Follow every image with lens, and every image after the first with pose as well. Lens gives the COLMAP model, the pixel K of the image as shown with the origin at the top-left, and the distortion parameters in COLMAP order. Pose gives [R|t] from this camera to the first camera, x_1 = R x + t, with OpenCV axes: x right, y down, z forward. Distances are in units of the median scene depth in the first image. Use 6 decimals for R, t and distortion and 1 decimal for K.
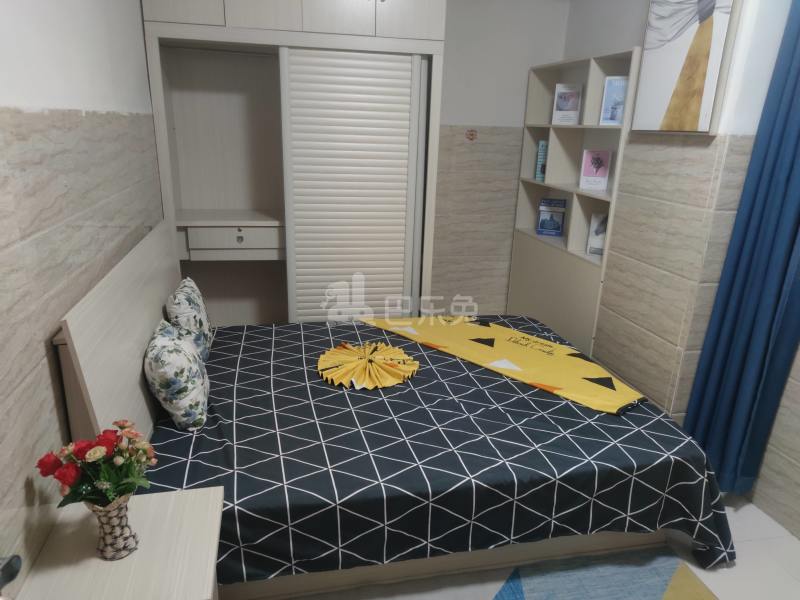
lens RADIAL K [[569.5, 0, 391.0], [0, 569.5, 302.1], [0, 0, 1]] dist [0.069407, -0.059902]
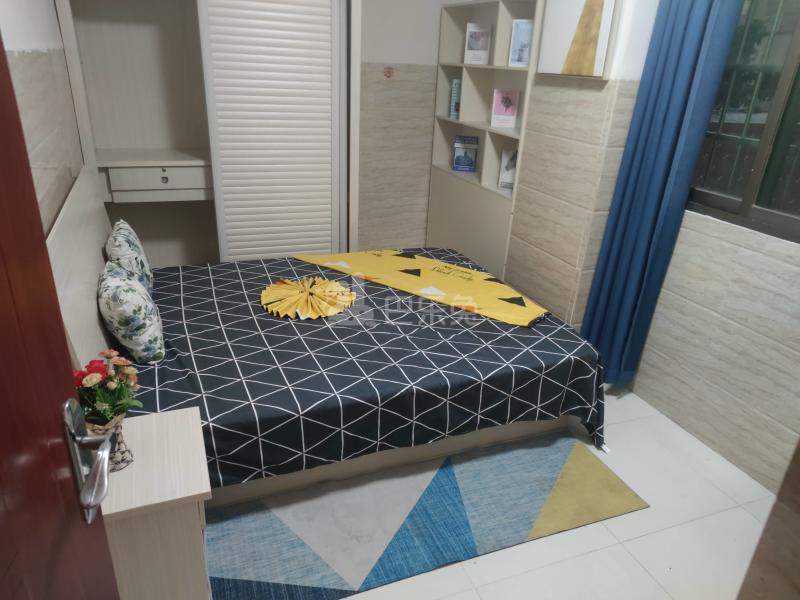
lens RADIAL K [[569.5, 0, 391.0], [0, 569.5, 302.1], [0, 0, 1]] dist [0.069407, -0.059902]
pose [[0.987061, -0.051767, 0.151761, -0.054800], [0.034980, 0.993175, 0.111269, 0.004724], [-0.156485, -0.104520, 0.982134, -0.092244]]
